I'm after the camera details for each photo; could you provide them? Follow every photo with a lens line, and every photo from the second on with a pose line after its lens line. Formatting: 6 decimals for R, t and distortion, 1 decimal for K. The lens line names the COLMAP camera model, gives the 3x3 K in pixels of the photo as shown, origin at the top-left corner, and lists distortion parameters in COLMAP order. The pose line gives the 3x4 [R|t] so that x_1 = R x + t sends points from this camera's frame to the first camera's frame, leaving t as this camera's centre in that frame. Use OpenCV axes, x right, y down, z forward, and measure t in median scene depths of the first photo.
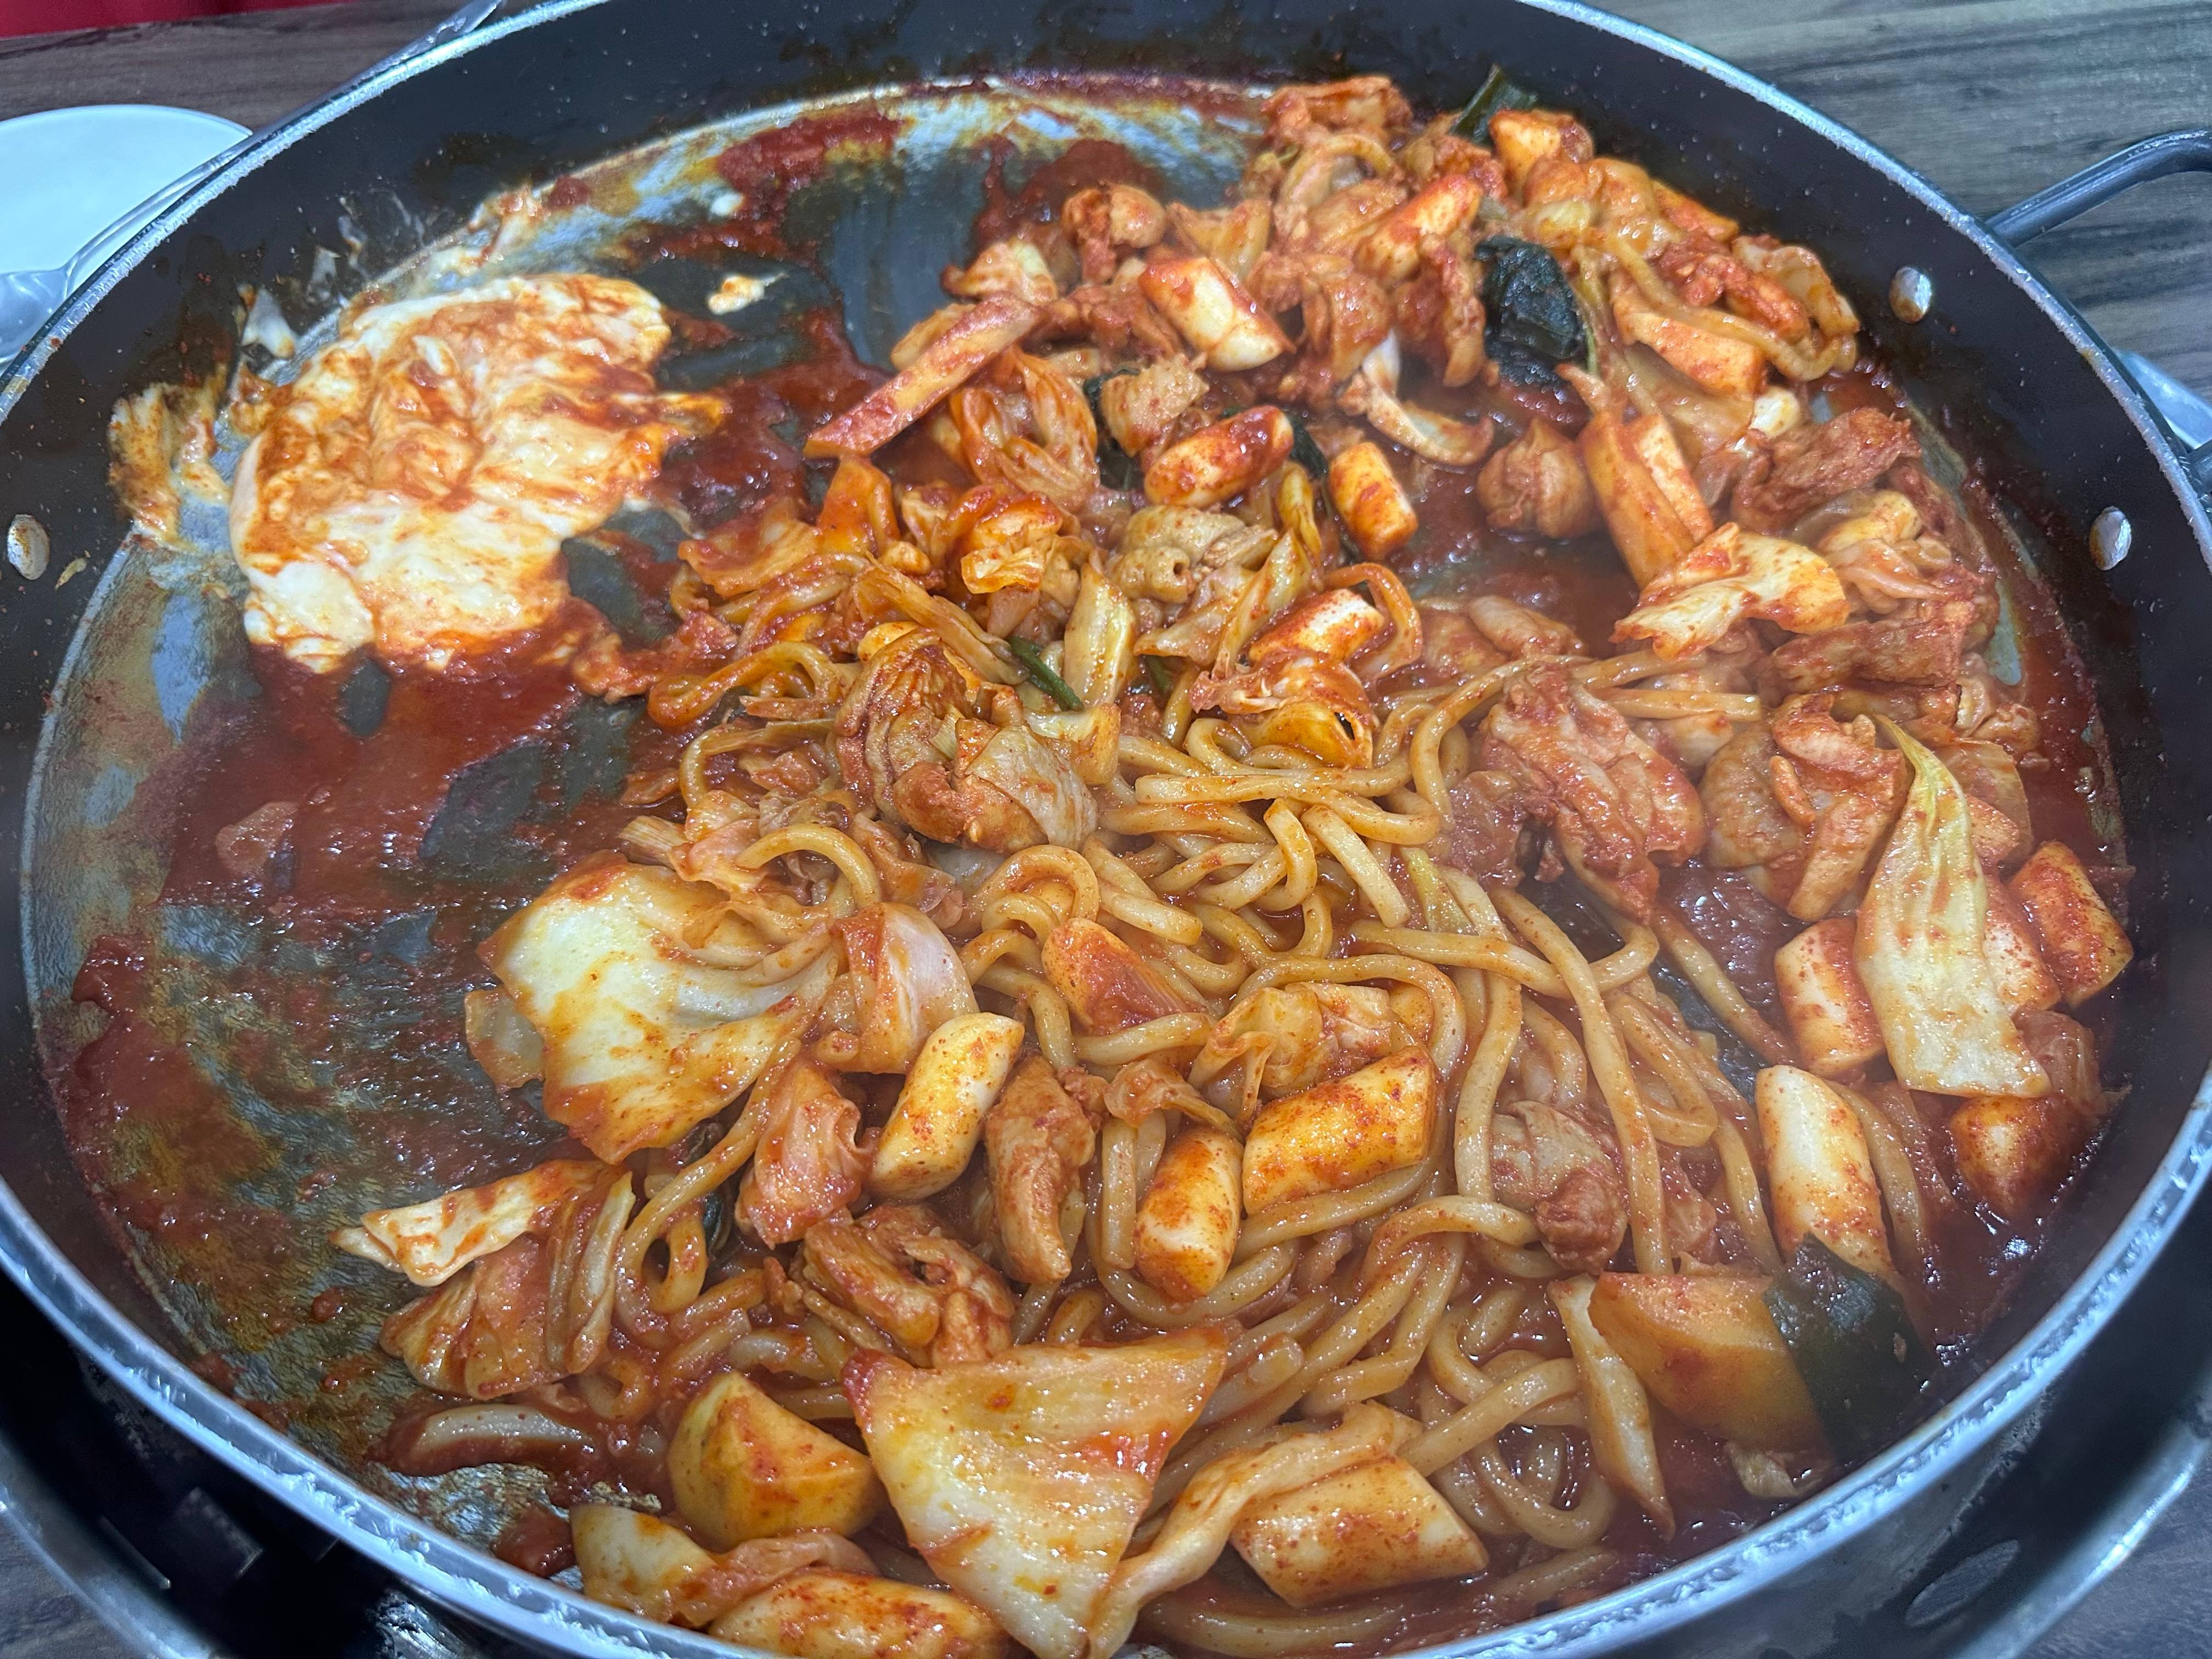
lens RADIAL K [[1607.0, 0, 1106.0], [0, 1607.0, 829.5], [0, 0, 1]] dist [-0.034322, 0.000317]
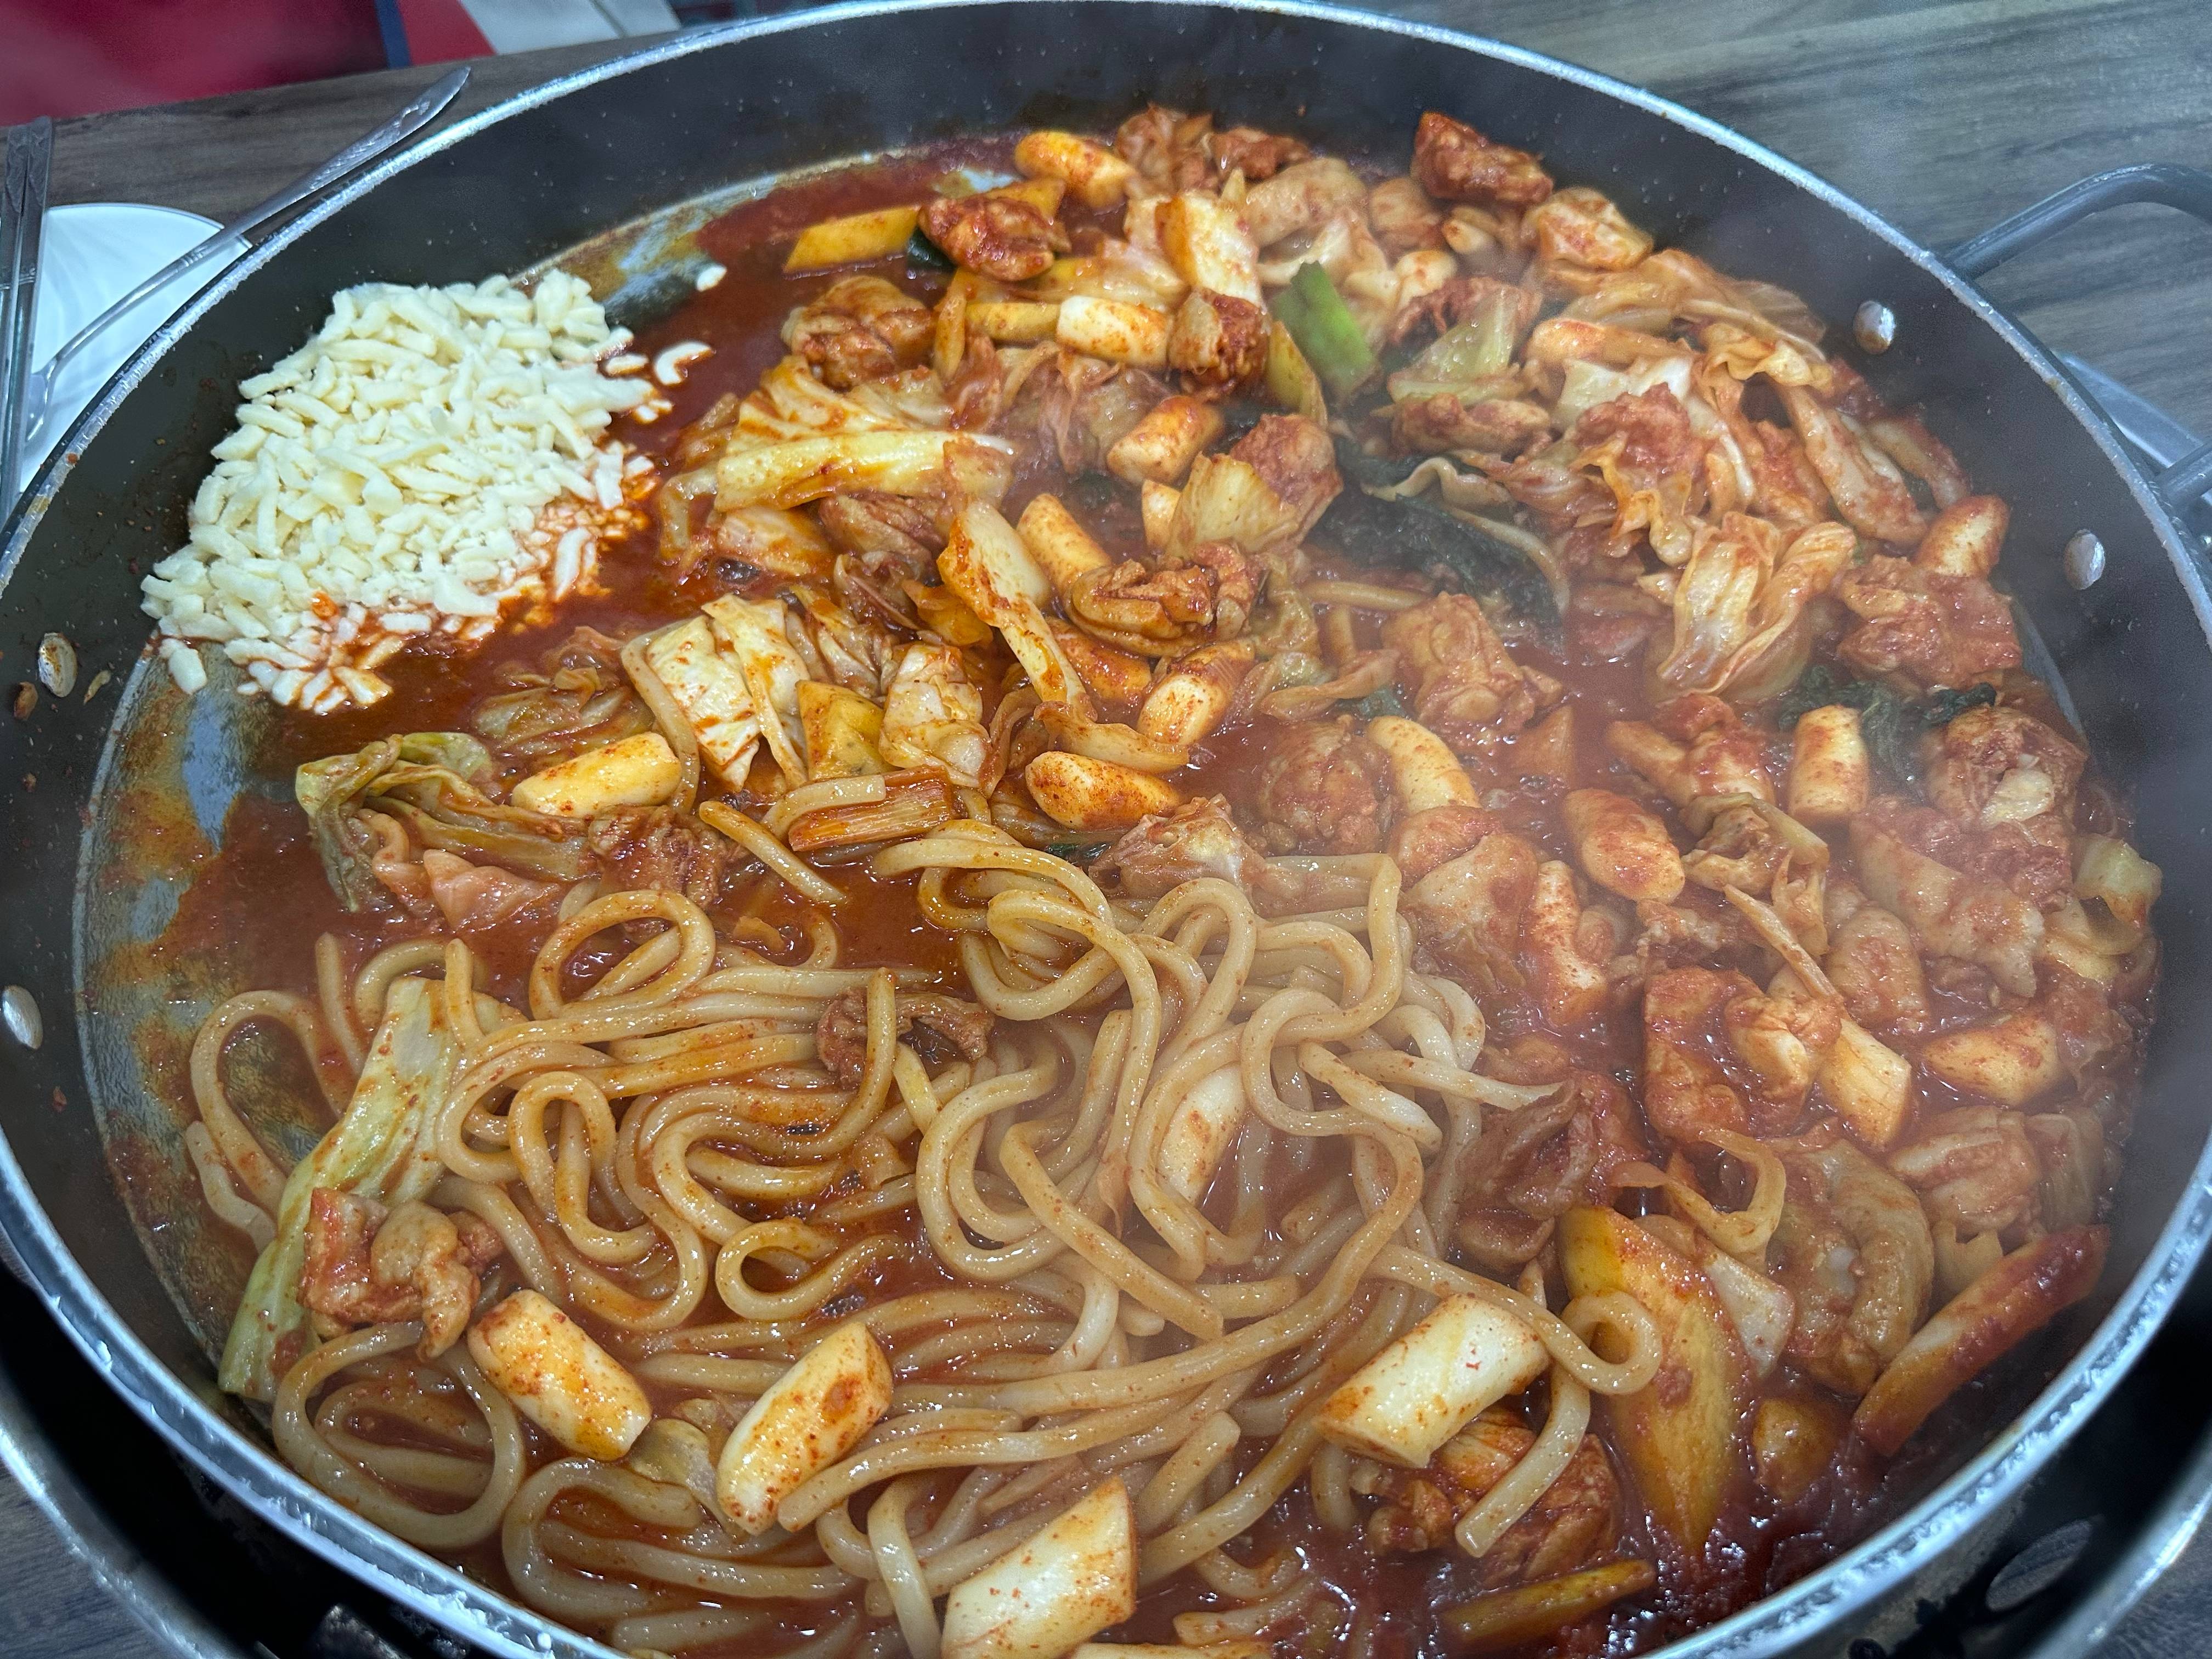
lens RADIAL K [[1606.4, 0, 1092.9], [0, 1606.4, 826.3], [0, 0, 1]] dist [-0.035305, -0.002509]
pose [[0.998273, -0.050799, 0.029495, -0.057671], [0.051017, 0.998675, -0.006696, -0.034485], [-0.029116, 0.008189, 0.999543, -0.021599]]
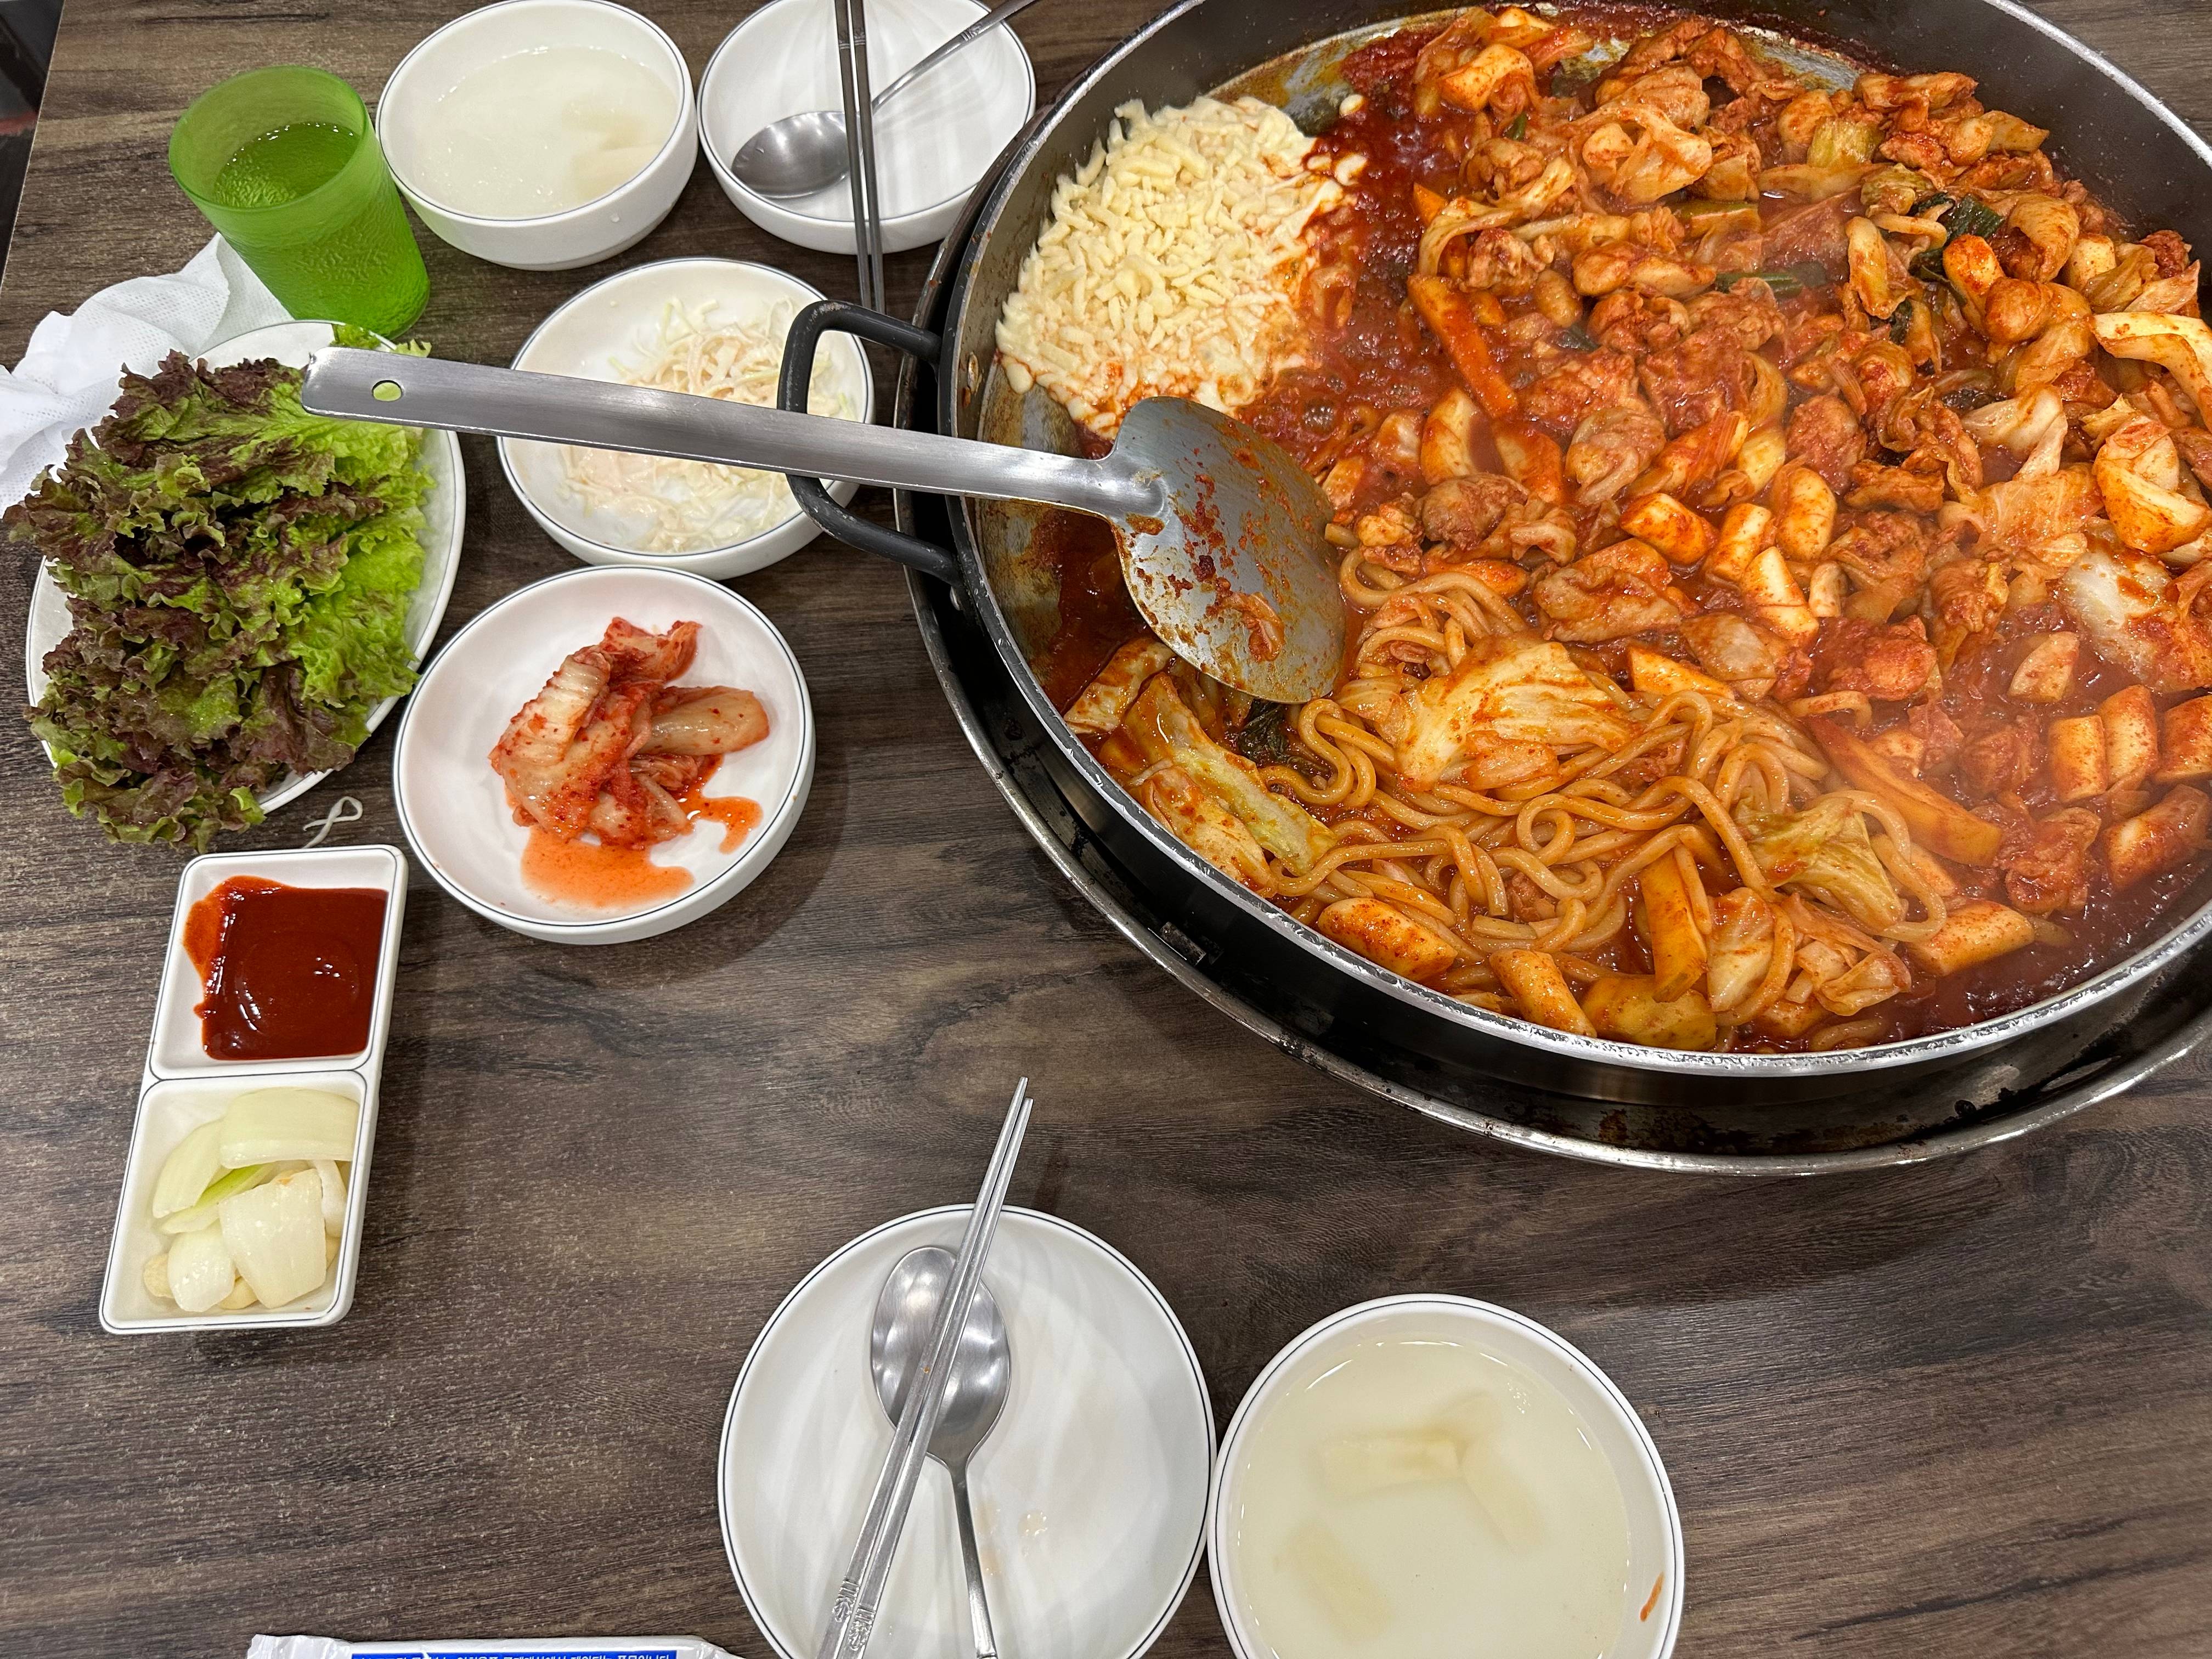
lens RADIAL K [[1607.0, 0, 1106.0], [0, 1607.0, 829.5], [0, 0, 1]] dist [-0.034322, 0.000317]
pose [[0.988047, 0.113352, -0.104476, -0.306991], [-0.087401, 0.970188, 0.226045, -0.104369], [0.126984, -0.214212, 0.968498, -0.647944]]
